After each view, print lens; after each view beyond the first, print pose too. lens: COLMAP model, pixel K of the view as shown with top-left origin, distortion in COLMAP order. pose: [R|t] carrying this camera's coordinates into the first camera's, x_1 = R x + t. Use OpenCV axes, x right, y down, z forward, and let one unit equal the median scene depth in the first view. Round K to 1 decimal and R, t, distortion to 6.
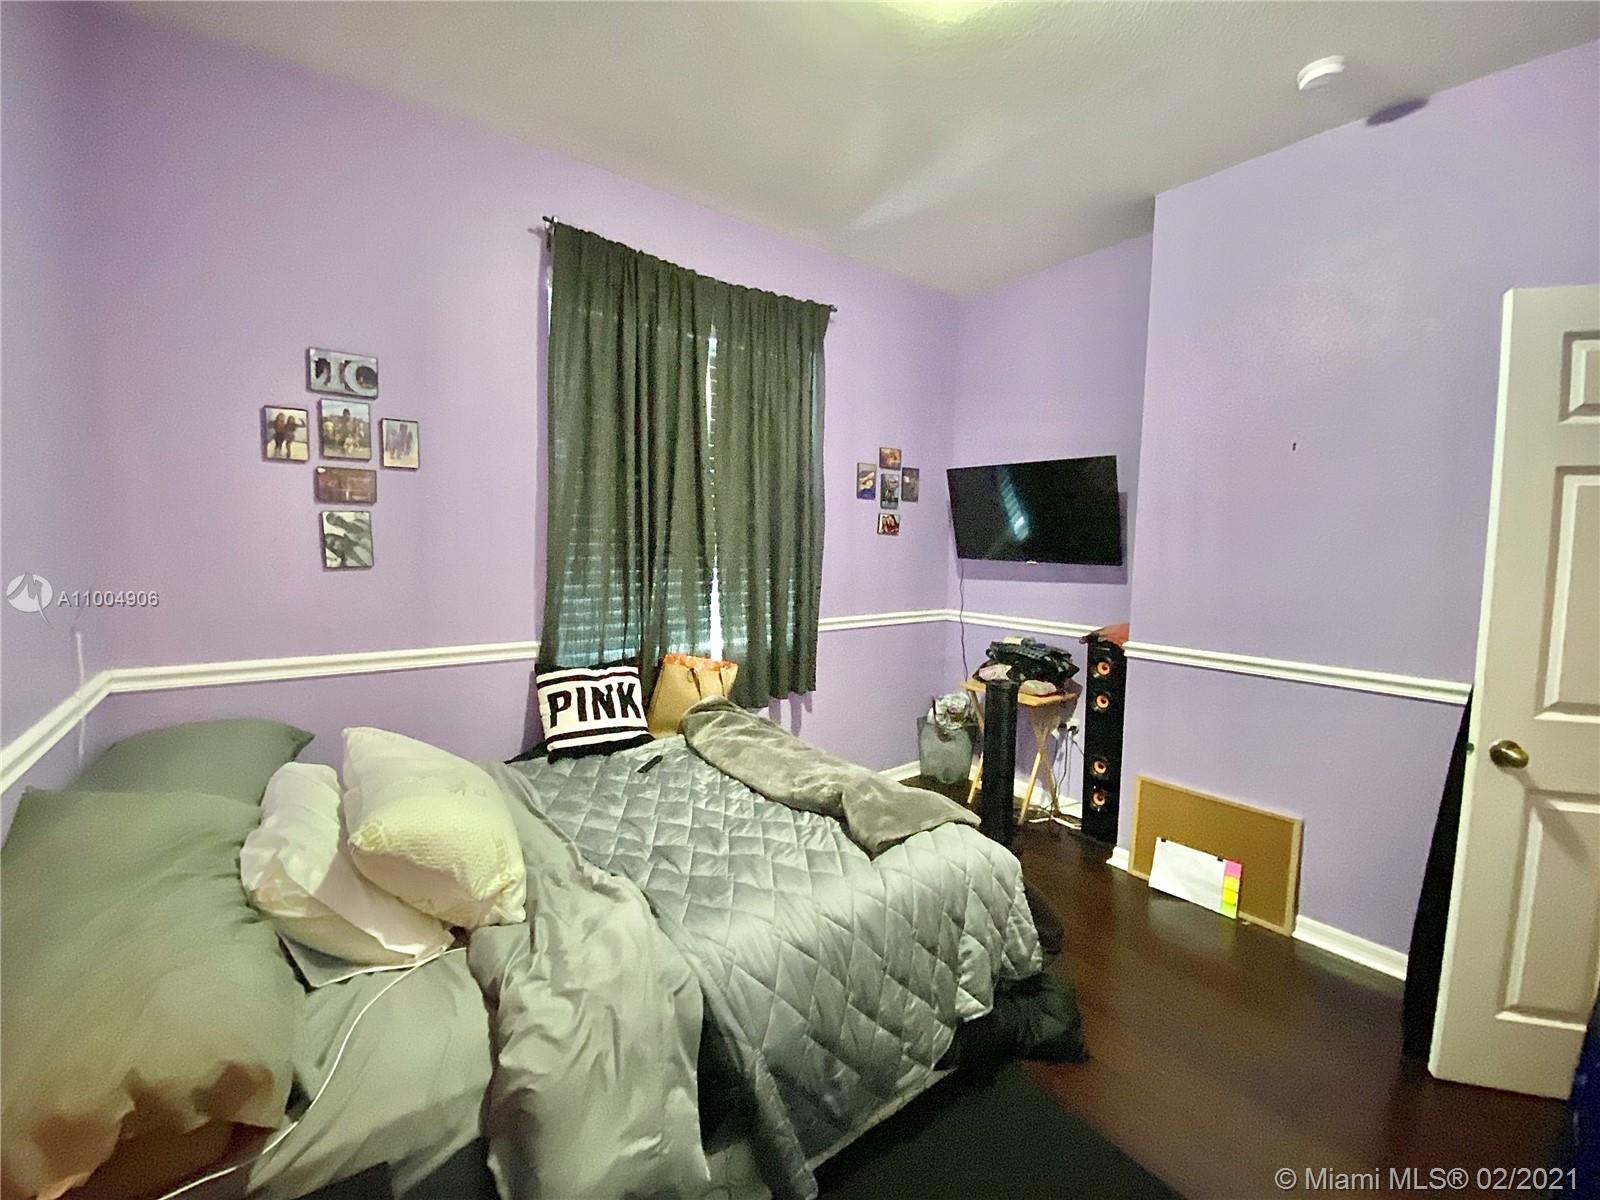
lens RADIAL K [[640.0, 0, 794.9], [0, 640.0, 599.1], [0, 0, 1]] dist [0.001397, -0.011634]
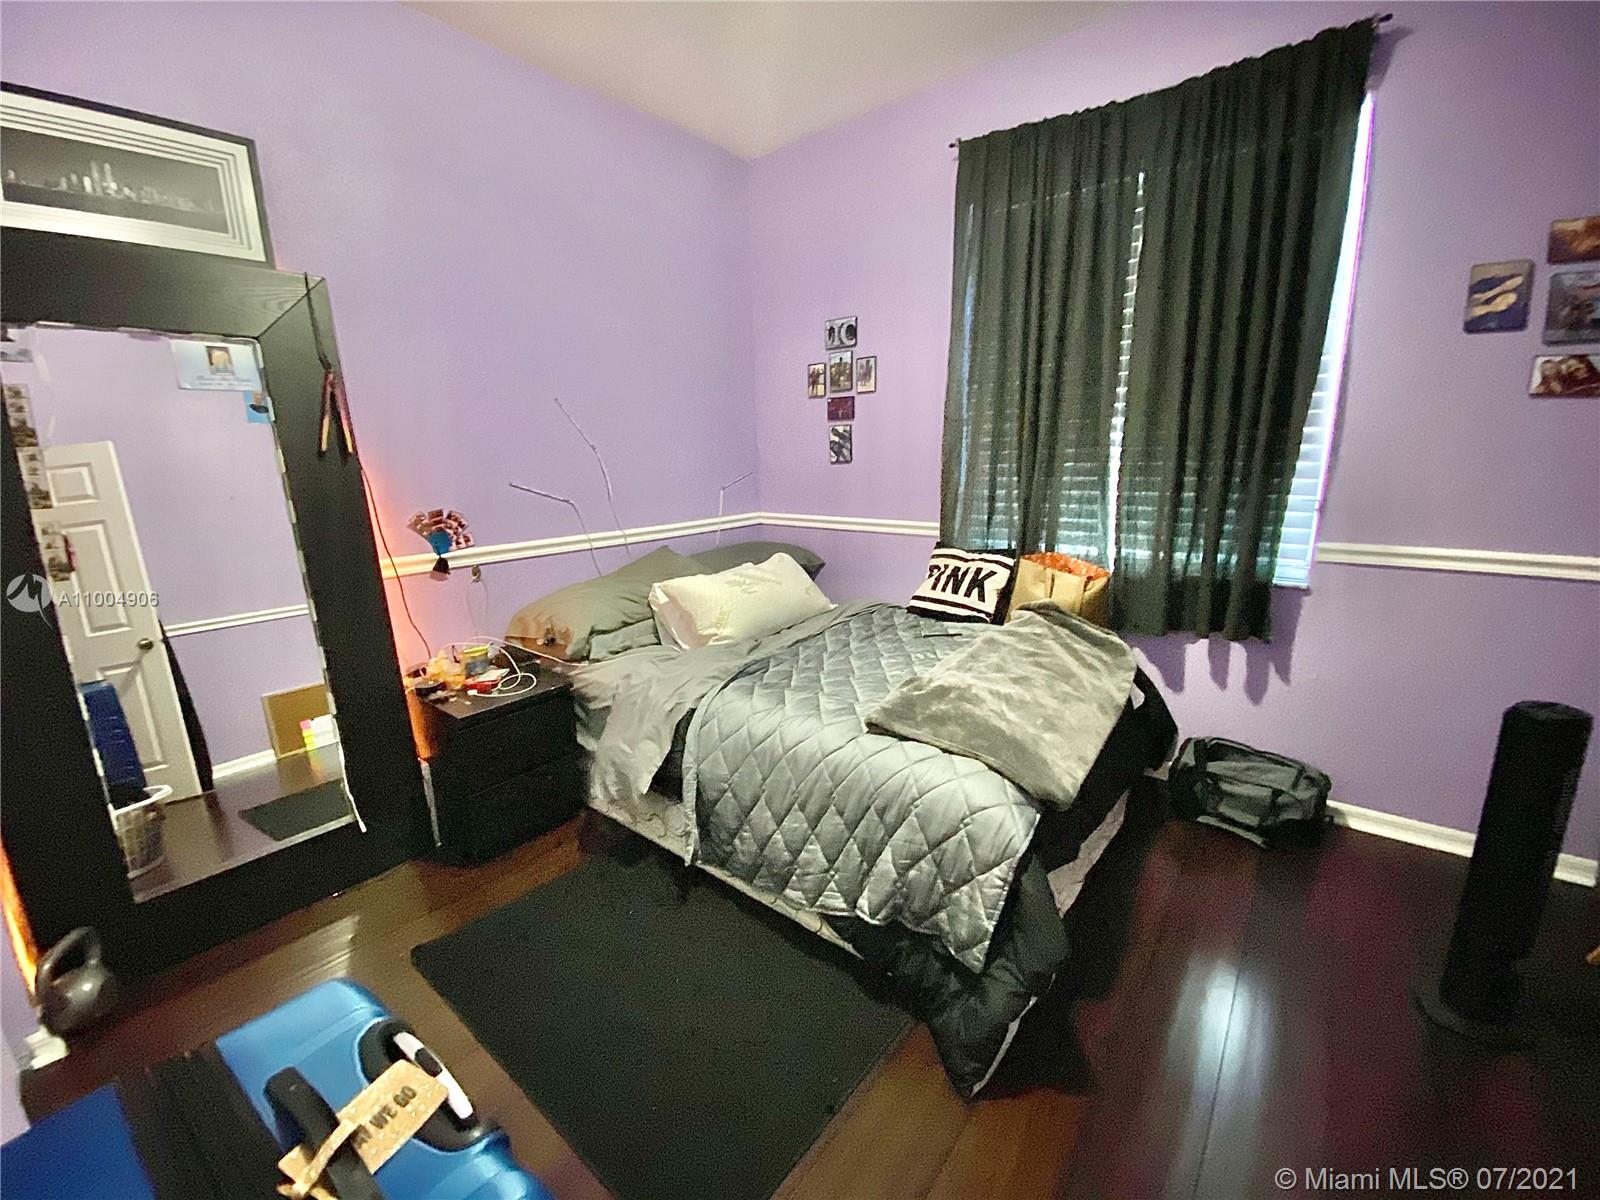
lens RADIAL K [[640.0, 0, 794.9], [0, 640.0, 599.1], [0, 0, 1]] dist [0.001397, -0.011634]
pose [[0.257576, 0.192315, -0.946926, 0.813041], [-0.050292, 0.981333, 0.185623, -0.005282], [0.964948, -0.000189, 0.262439, 0.467385]]
